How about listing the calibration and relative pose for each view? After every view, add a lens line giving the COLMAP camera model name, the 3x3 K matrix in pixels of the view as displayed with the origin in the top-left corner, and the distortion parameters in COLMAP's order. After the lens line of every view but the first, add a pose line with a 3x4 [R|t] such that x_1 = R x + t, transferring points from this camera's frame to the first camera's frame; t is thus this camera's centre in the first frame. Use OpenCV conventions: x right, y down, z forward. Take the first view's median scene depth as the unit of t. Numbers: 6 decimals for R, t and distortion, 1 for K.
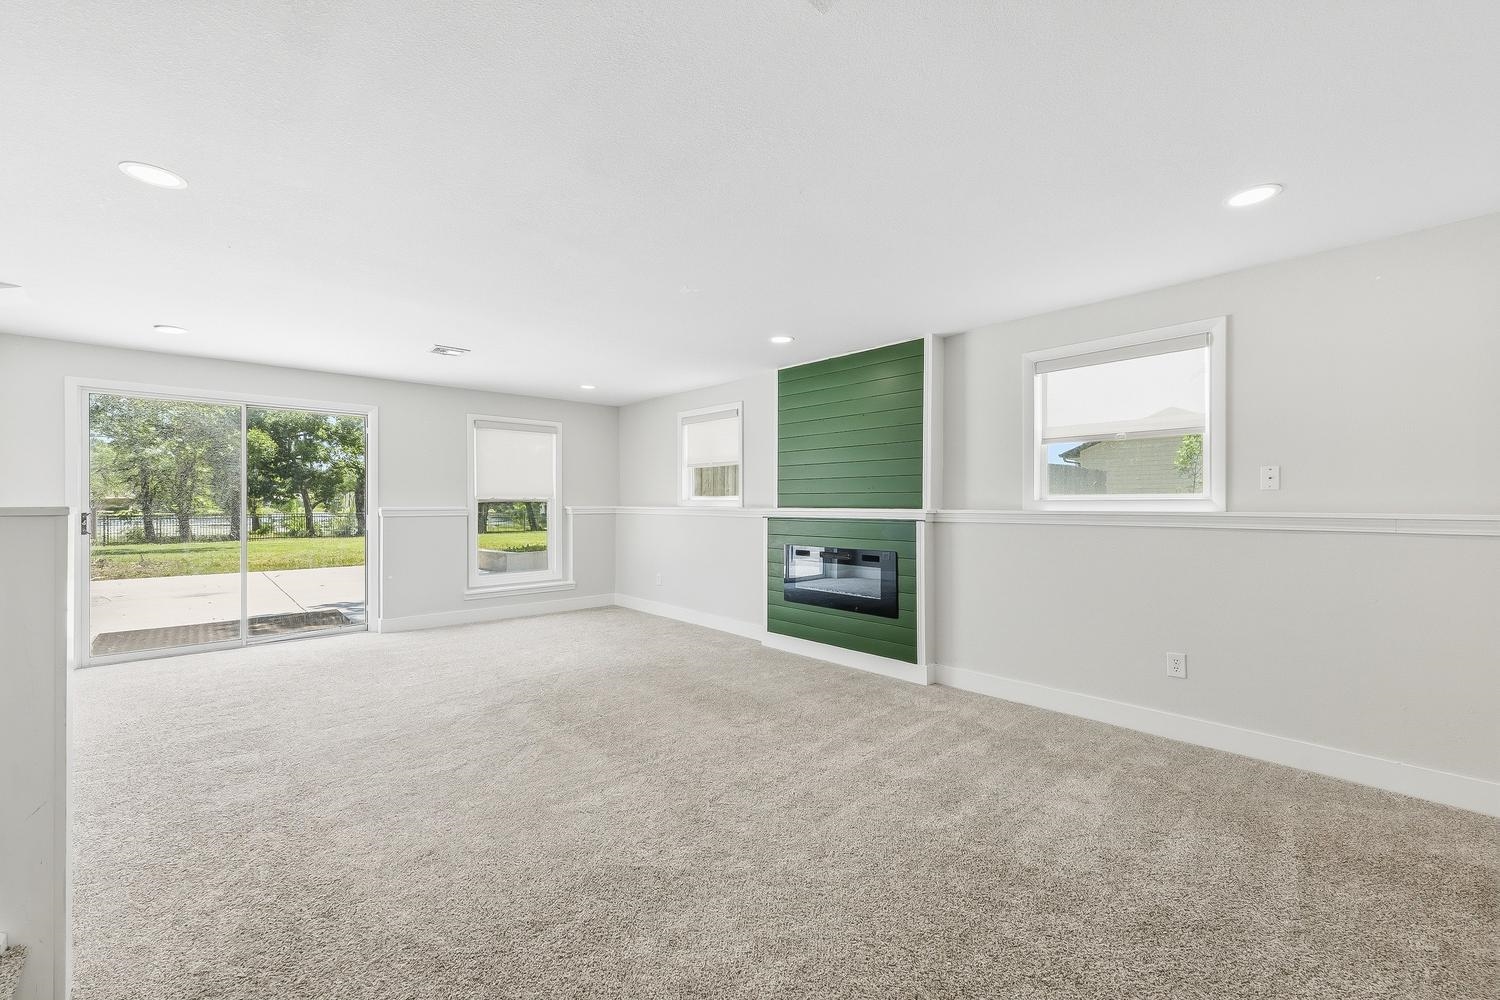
lens RADIAL K [[589.5, 0, 751.6], [0, 589.5, 506.4], [0, 0, 1]] dist [0.001416, 0.000228]
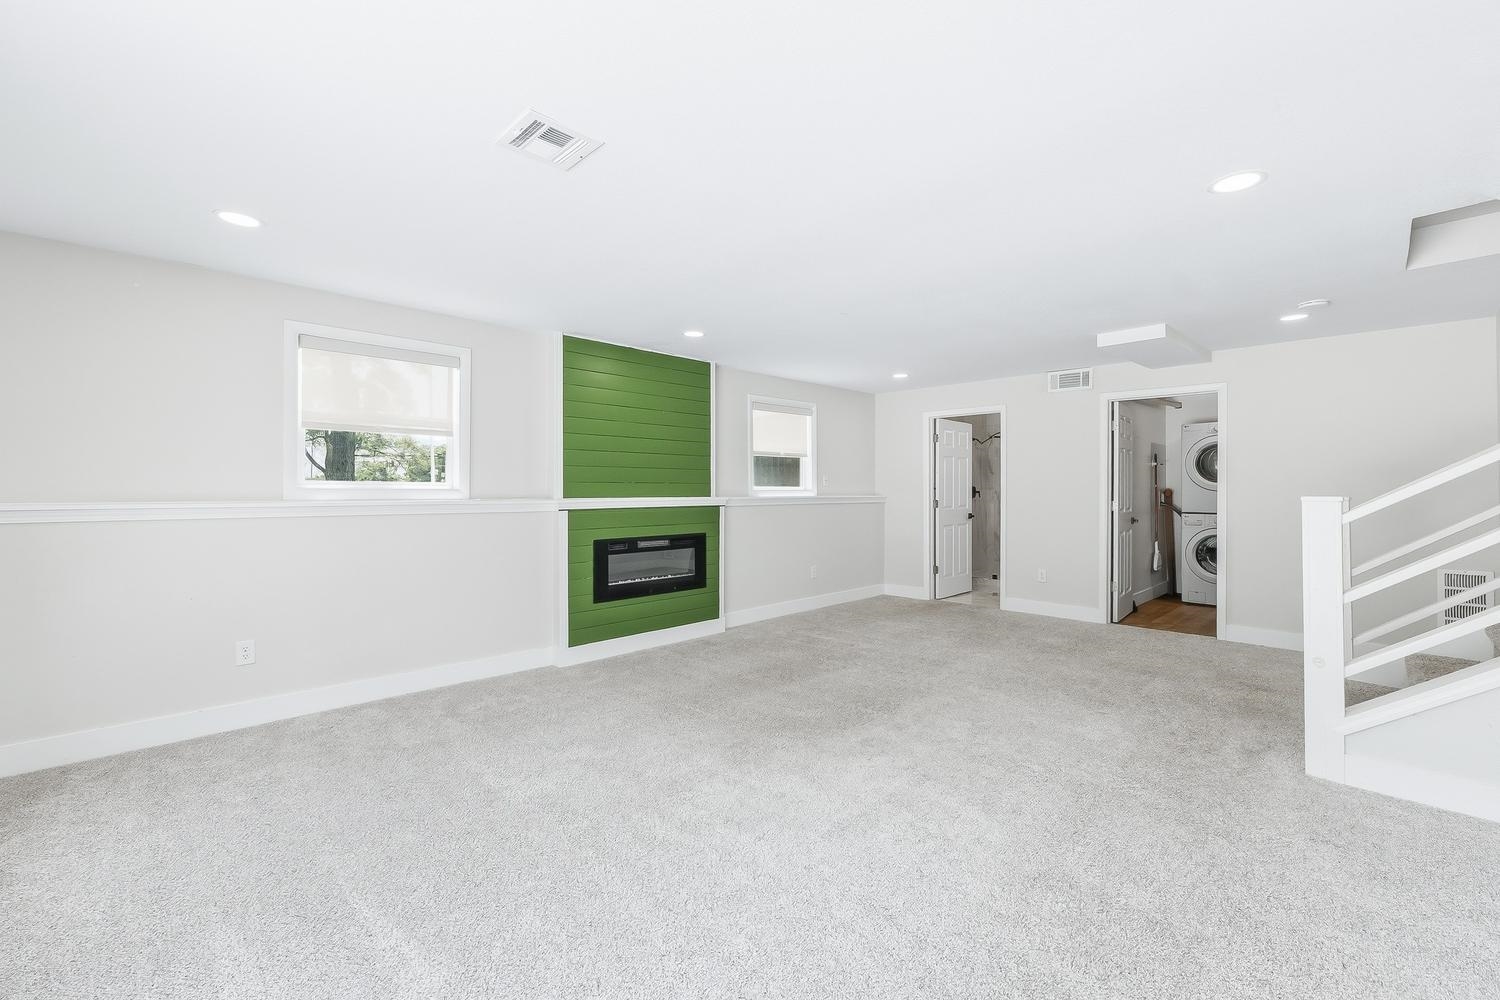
lens RADIAL K [[604.3, 0, 750.0], [0, 604.3, 500.0], [0, 0, 1]] dist [0.000252, 0.000292]
pose [[0.018006, -0.019013, 0.999657, -0.962053], [0.004193, 0.999812, 0.018940, -0.013171], [-0.999829, 0.003851, 0.018083, 0.853317]]
